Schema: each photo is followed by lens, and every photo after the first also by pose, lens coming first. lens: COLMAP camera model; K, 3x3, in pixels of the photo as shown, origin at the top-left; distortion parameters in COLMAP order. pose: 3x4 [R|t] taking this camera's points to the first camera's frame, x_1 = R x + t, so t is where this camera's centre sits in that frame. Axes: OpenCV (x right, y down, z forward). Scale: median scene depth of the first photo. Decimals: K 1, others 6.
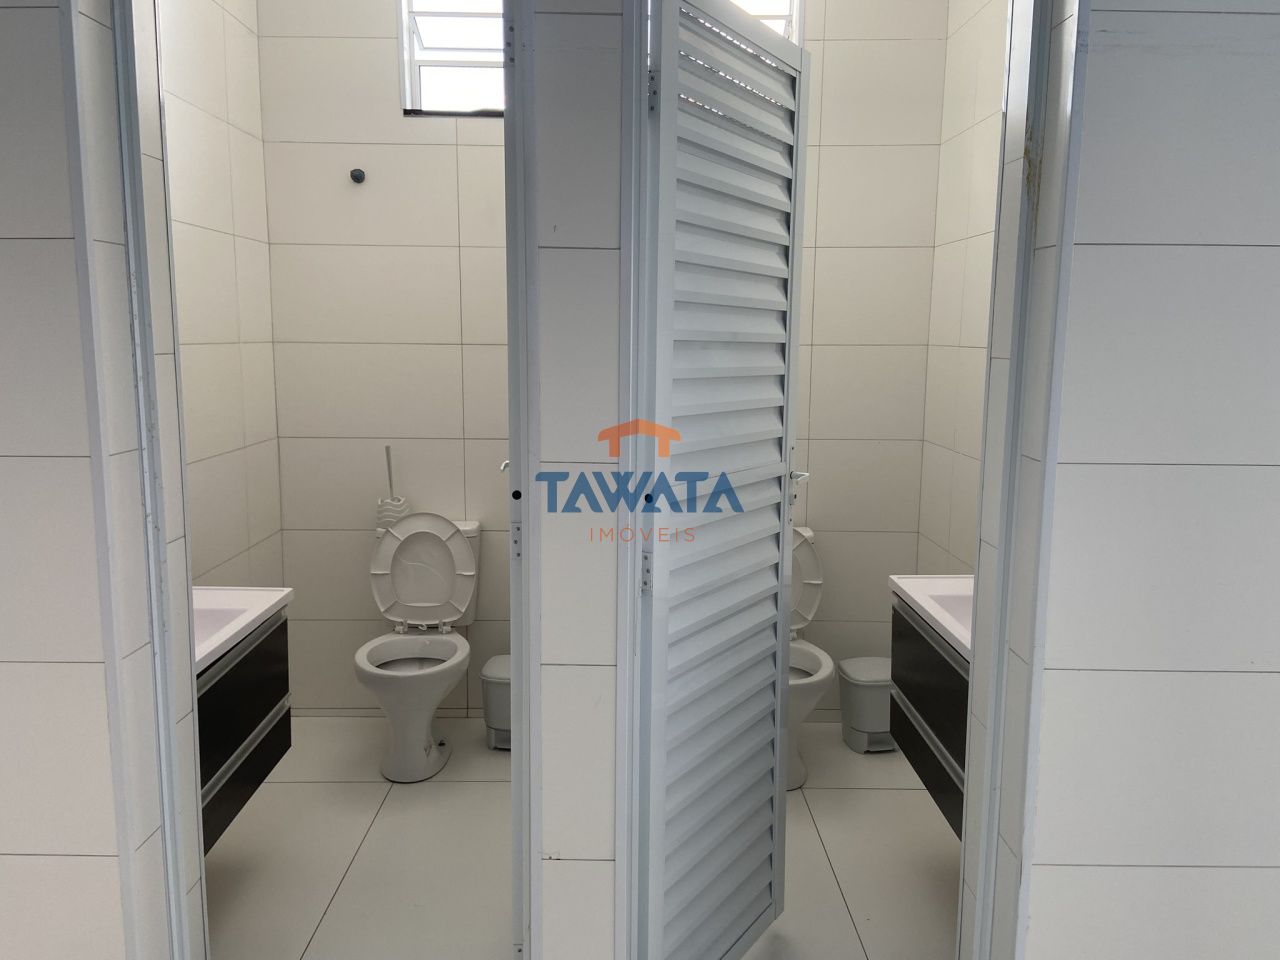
lens RADIAL K [[1017.0, 0, 630.5], [0, 1017.0, 476.2], [0, 0, 1]] dist [0.091892, 0.002143]
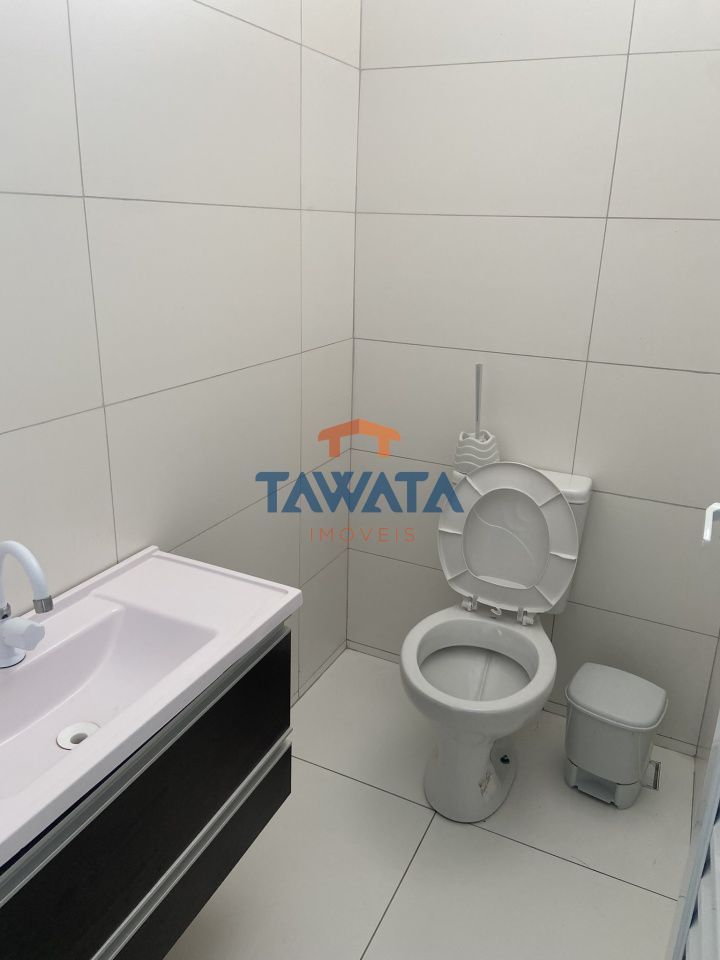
lens RADIAL K [[762.7, 0, 367.6], [0, 762.7, 486.1], [0, 0, 1]] dist [0.091892, 0.002143]
pose [[0.913012, 0.155059, -0.377314, -0.090385], [-0.085209, 0.977029, 0.195328, -0.045569], [0.398934, -0.146187, 0.905252, 0.462033]]
